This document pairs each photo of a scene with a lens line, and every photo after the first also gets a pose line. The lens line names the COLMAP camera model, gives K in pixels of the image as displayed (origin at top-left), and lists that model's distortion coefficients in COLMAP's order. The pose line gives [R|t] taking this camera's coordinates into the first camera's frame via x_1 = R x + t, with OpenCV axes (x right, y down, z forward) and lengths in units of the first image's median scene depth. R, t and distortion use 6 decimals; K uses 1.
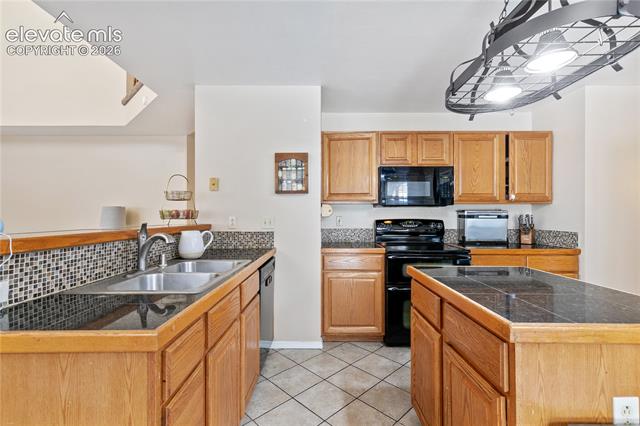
lens RADIAL K [[284.9, 0, 323.2], [0, 284.9, 215.7], [0, 0, 1]] dist [0.004561, 0.000361]
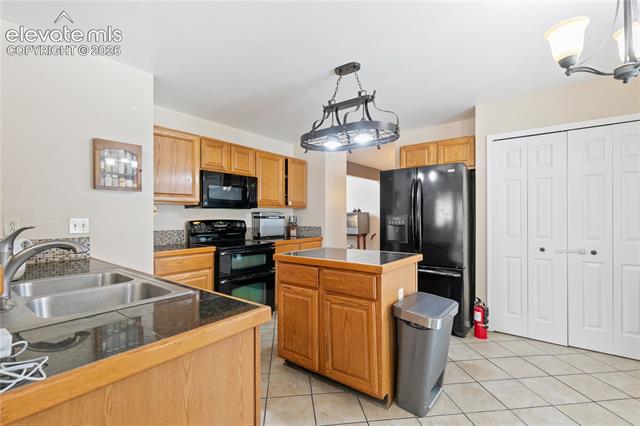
lens RADIAL K [[284.9, 0, 323.2], [0, 284.9, 215.7], [0, 0, 1]] dist [0.004561, 0.000361]
pose [[0.610764, 0.002134, 0.791810, -0.351917], [0.001414, 0.999992, -0.003786, 0.001136], [-0.791811, 0.003432, 0.610756, 0.005370]]
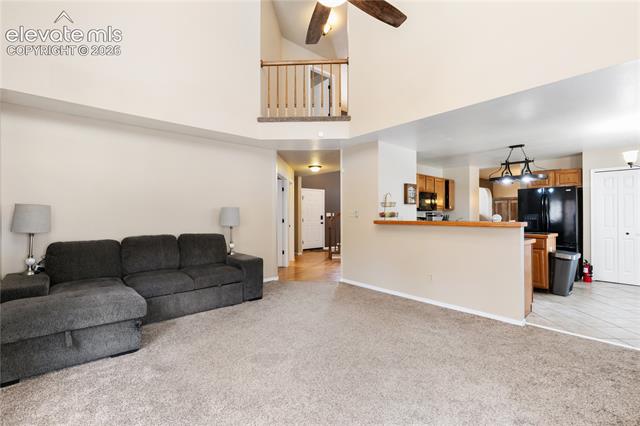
lens RADIAL K [[287.7, 0, 320.1], [0, 287.7, 211.1], [0, 0, 1]] dist [0.001050, 0.000157]
pose [[0.753698, 0.004760, 0.657204, -1.638627], [0.000894, 0.999965, -0.008268, -0.010927], [-0.657221, 0.006819, 0.753667, -0.079906]]
